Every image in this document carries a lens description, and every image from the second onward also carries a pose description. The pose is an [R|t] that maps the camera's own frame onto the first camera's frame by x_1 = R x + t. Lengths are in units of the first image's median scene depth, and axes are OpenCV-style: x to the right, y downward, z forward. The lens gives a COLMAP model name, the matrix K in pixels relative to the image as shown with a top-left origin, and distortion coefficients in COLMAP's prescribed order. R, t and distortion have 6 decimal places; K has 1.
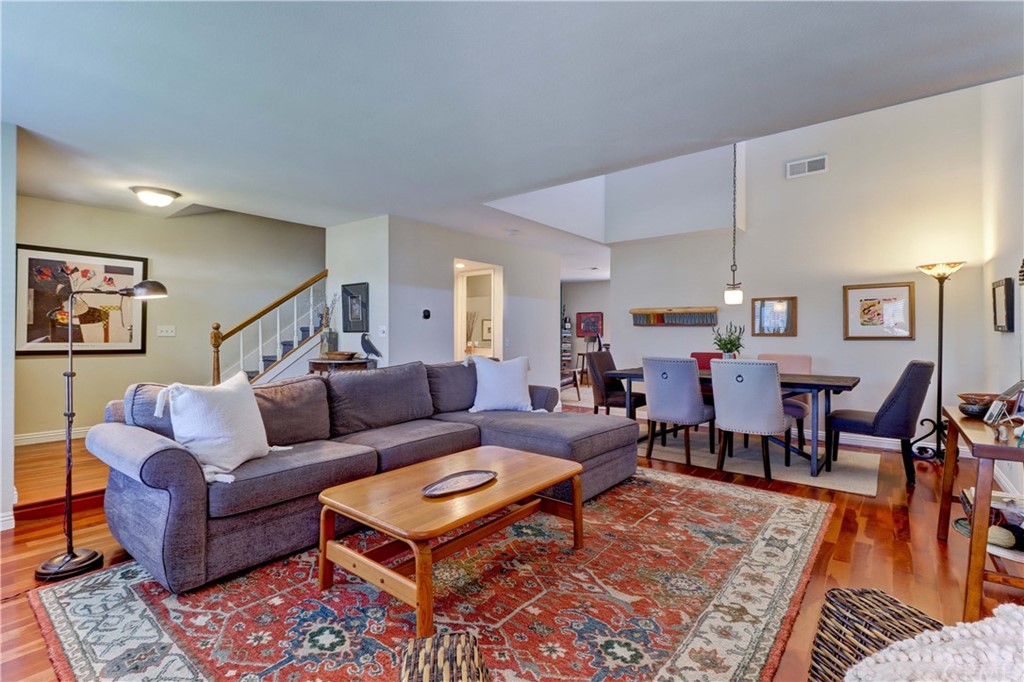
lens RADIAL K [[477.5, 0, 513.1], [0, 477.5, 336.9], [0, 0, 1]] dist [0.019802, -0.011717]
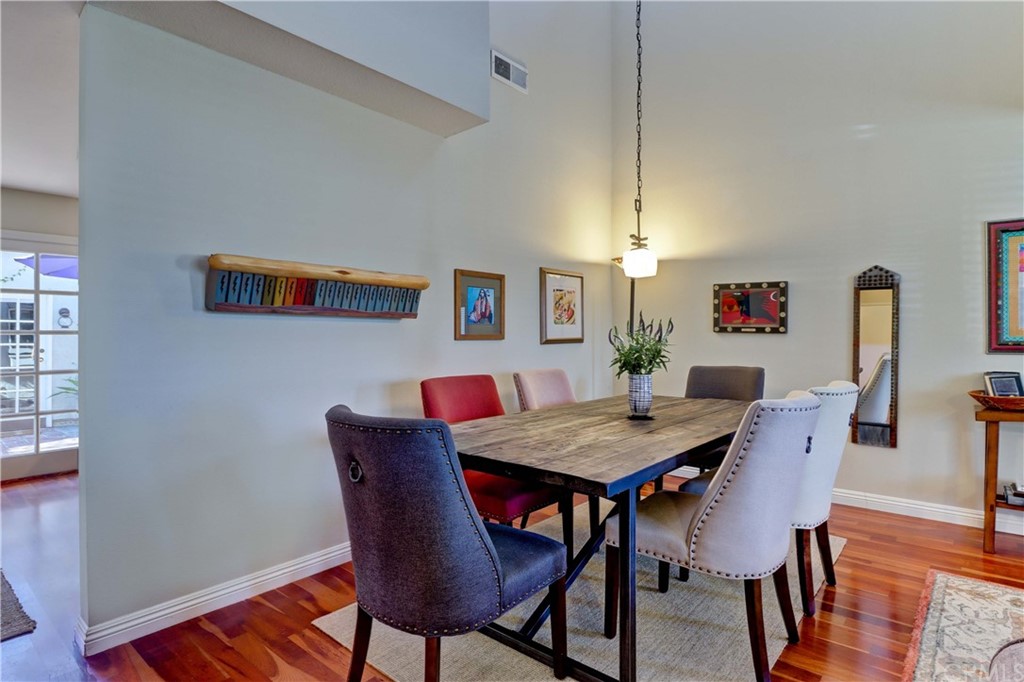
lens RADIAL K [[519.7, 0, 512.0], [0, 519.7, 341.0], [0, 0, 1]] dist [-0.001968, -0.000632]
pose [[0.034165, -0.013552, 0.999324, -0.083655], [0.008765, 0.999874, 0.013260, -0.008548], [-0.999378, 0.008306, 0.034280, 1.025503]]
